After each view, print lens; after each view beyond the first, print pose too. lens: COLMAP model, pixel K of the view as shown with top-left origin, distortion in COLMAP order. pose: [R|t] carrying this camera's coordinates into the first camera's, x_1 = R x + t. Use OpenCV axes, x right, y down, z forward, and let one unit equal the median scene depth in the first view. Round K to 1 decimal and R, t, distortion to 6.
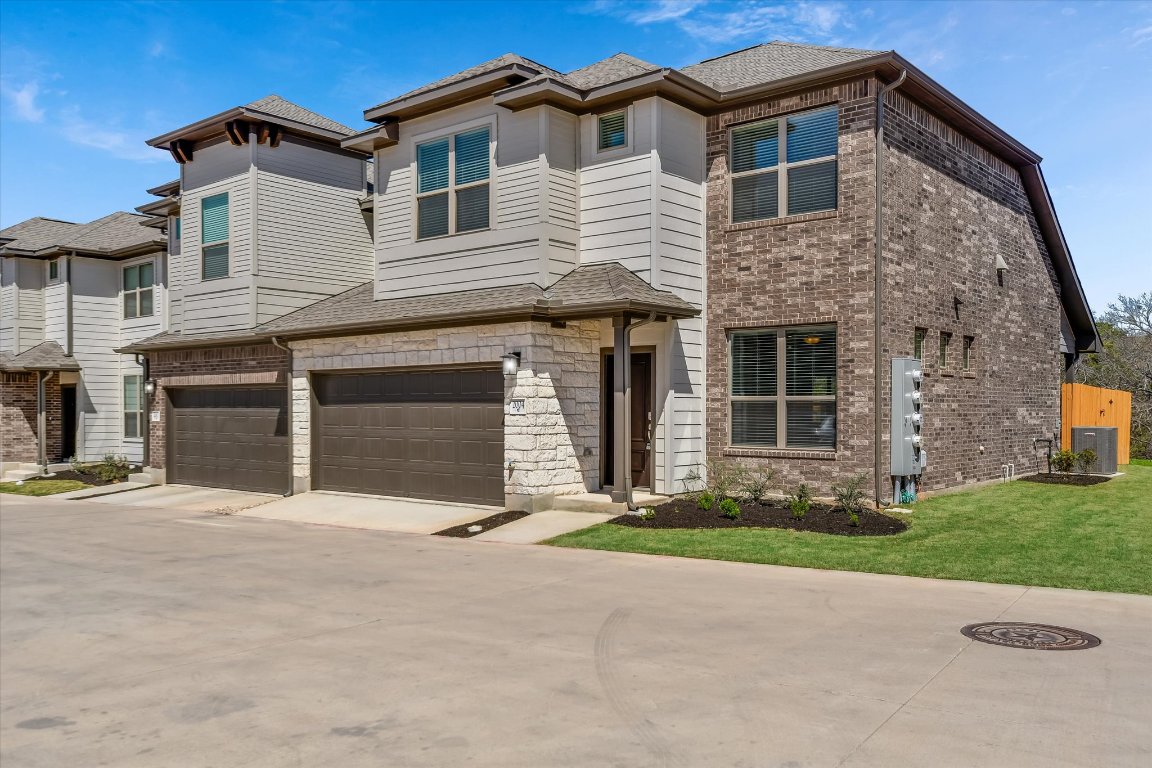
lens RADIAL K [[963.0, 0, 576.2], [0, 963.0, 420.9], [0, 0, 1]] dist [0.009028, 0.000120]
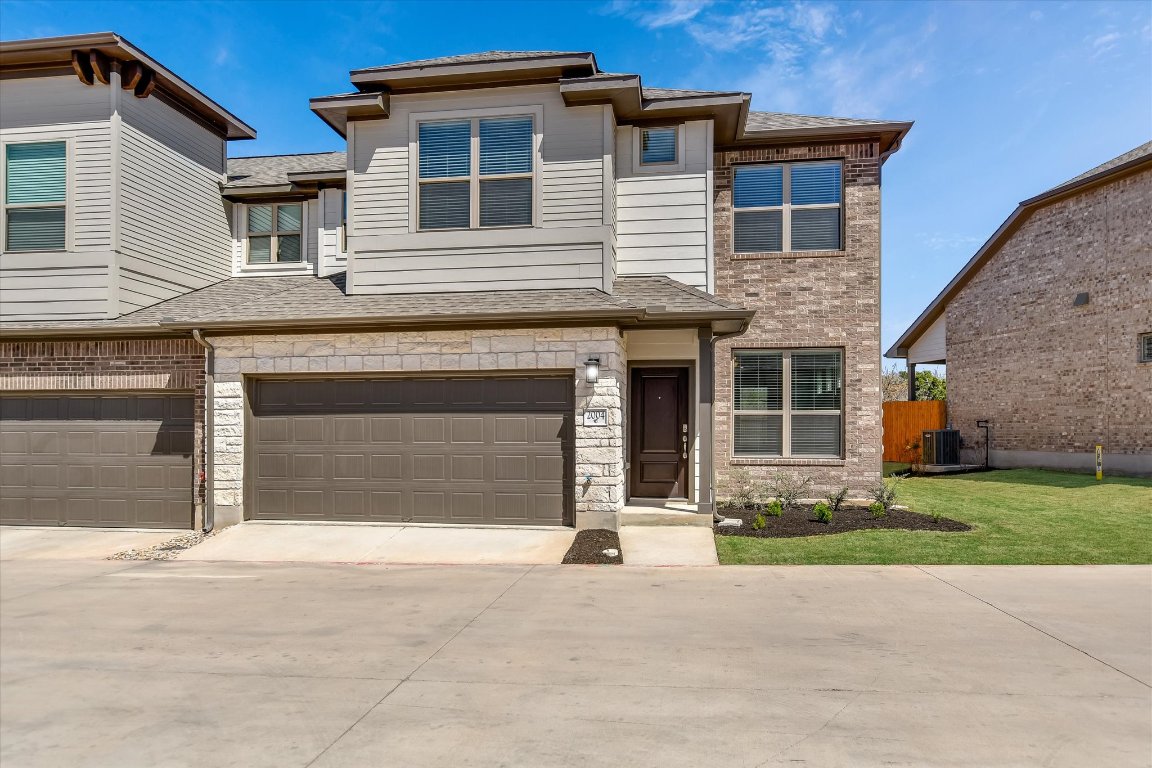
lens RADIAL K [[741.5, 0, 575.0], [0, 741.5, 424.4], [0, 0, 1]] dist [-0.000034, 0.005711]
pose [[0.852639, 0.005360, 0.522473, -0.433450], [0.006609, 0.999757, -0.021043, 0.006803], [-0.522459, 0.021396, 0.852396, 0.379793]]
